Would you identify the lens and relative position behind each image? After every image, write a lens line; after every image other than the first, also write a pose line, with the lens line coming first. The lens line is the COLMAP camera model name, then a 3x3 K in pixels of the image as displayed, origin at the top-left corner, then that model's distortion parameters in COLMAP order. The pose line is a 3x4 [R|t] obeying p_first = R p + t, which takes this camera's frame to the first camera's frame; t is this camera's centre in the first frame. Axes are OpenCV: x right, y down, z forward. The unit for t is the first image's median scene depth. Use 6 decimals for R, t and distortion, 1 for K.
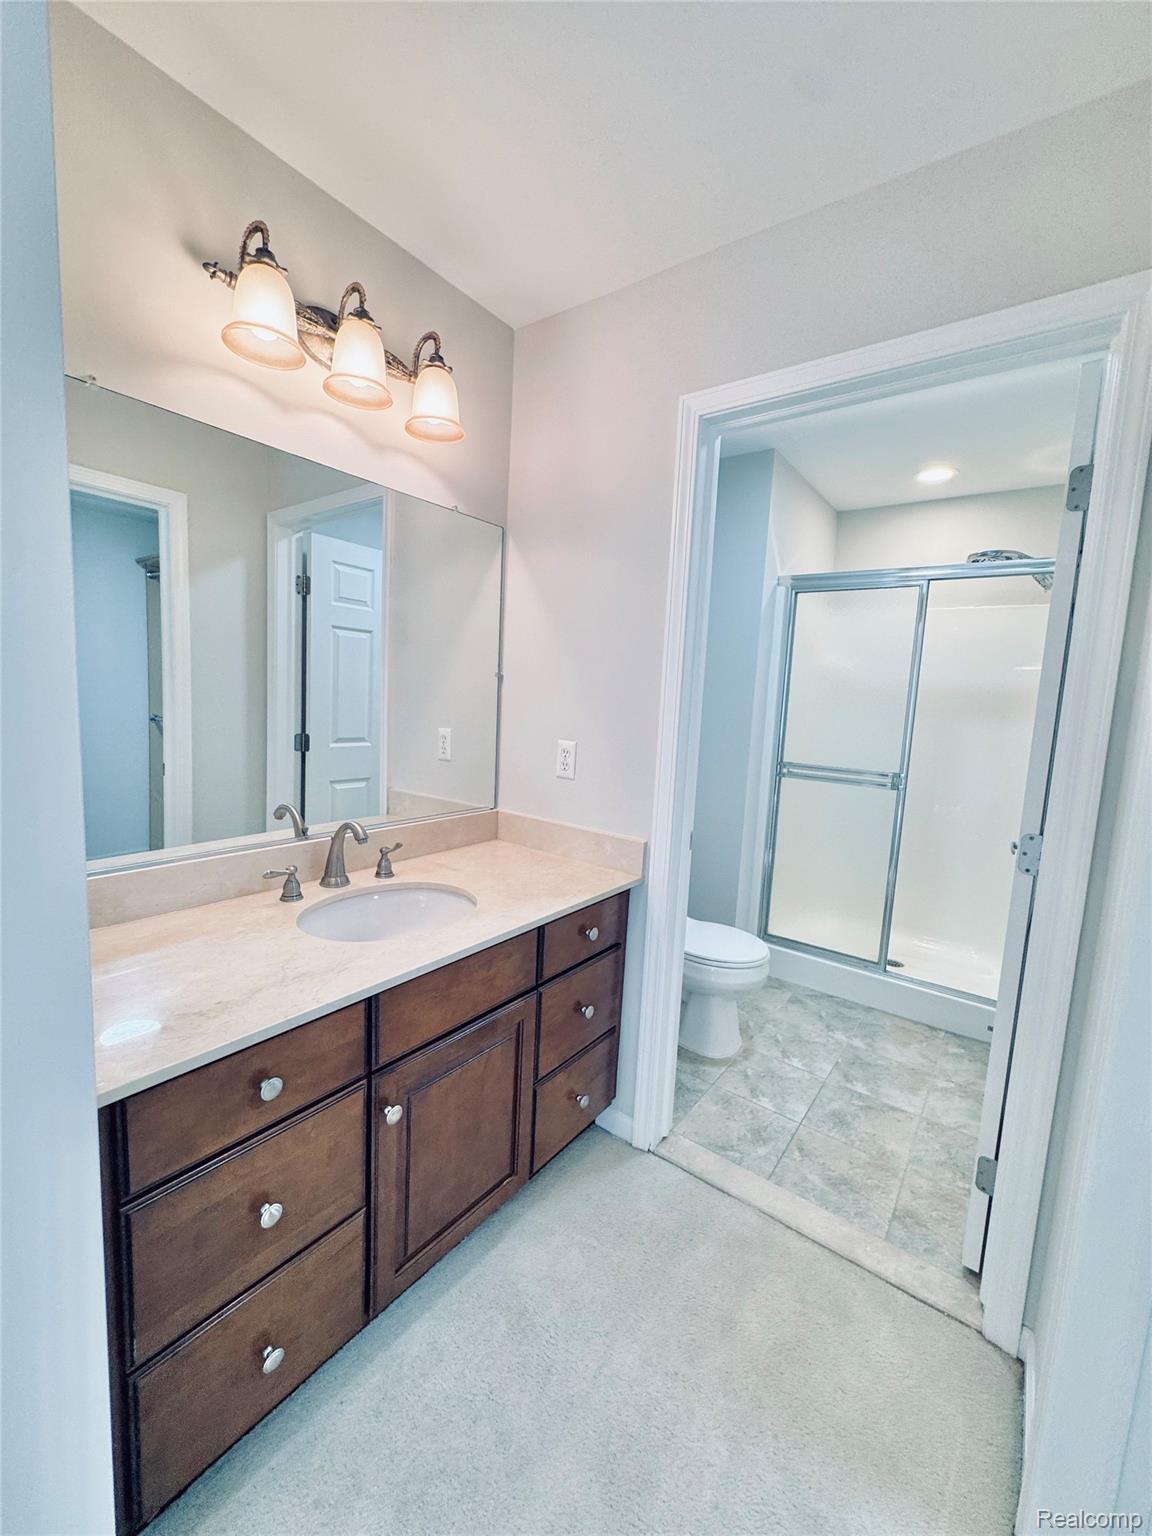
lens RADIAL K [[610.4, 0, 576.0], [0, 610.4, 768.0], [0, 0, 1]] dist [-0.007006, 0.000648]
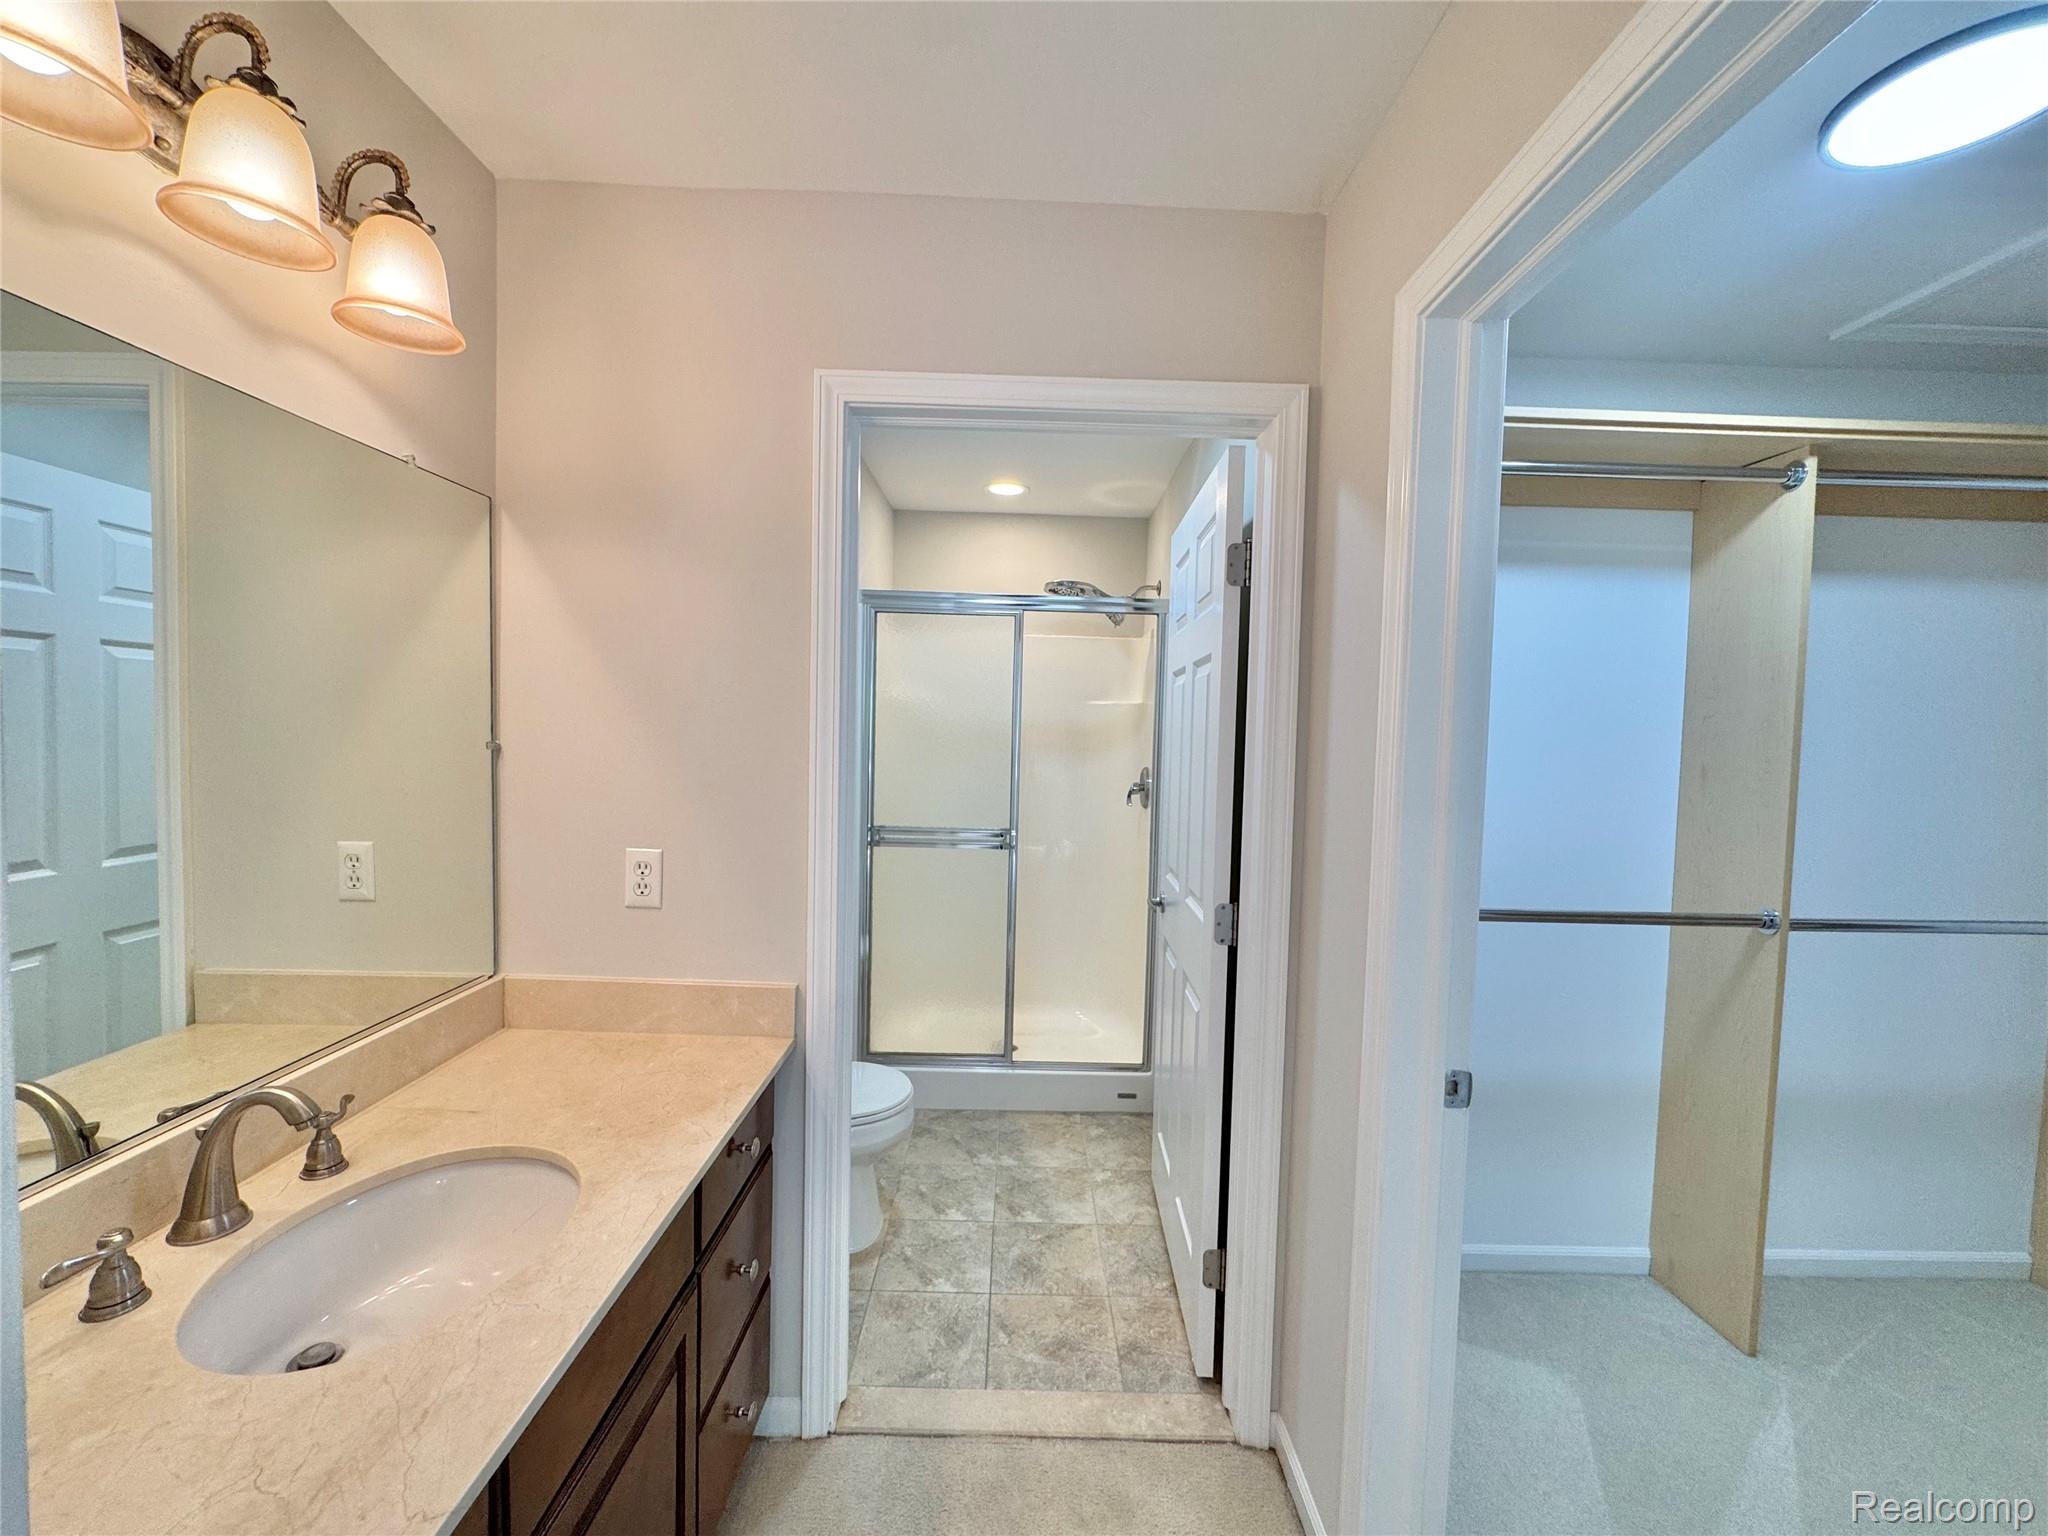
lens RADIAL K [[813.8, 0, 1016.9], [0, 813.8, 764.9], [0, 0, 1]] dist [-0.007006, 0.000648]
pose [[0.798142, -0.056395, 0.599824, -0.206884], [0.085248, 0.996163, -0.019775, -0.081691], [-0.596407, 0.066917, 0.799888, 0.089467]]
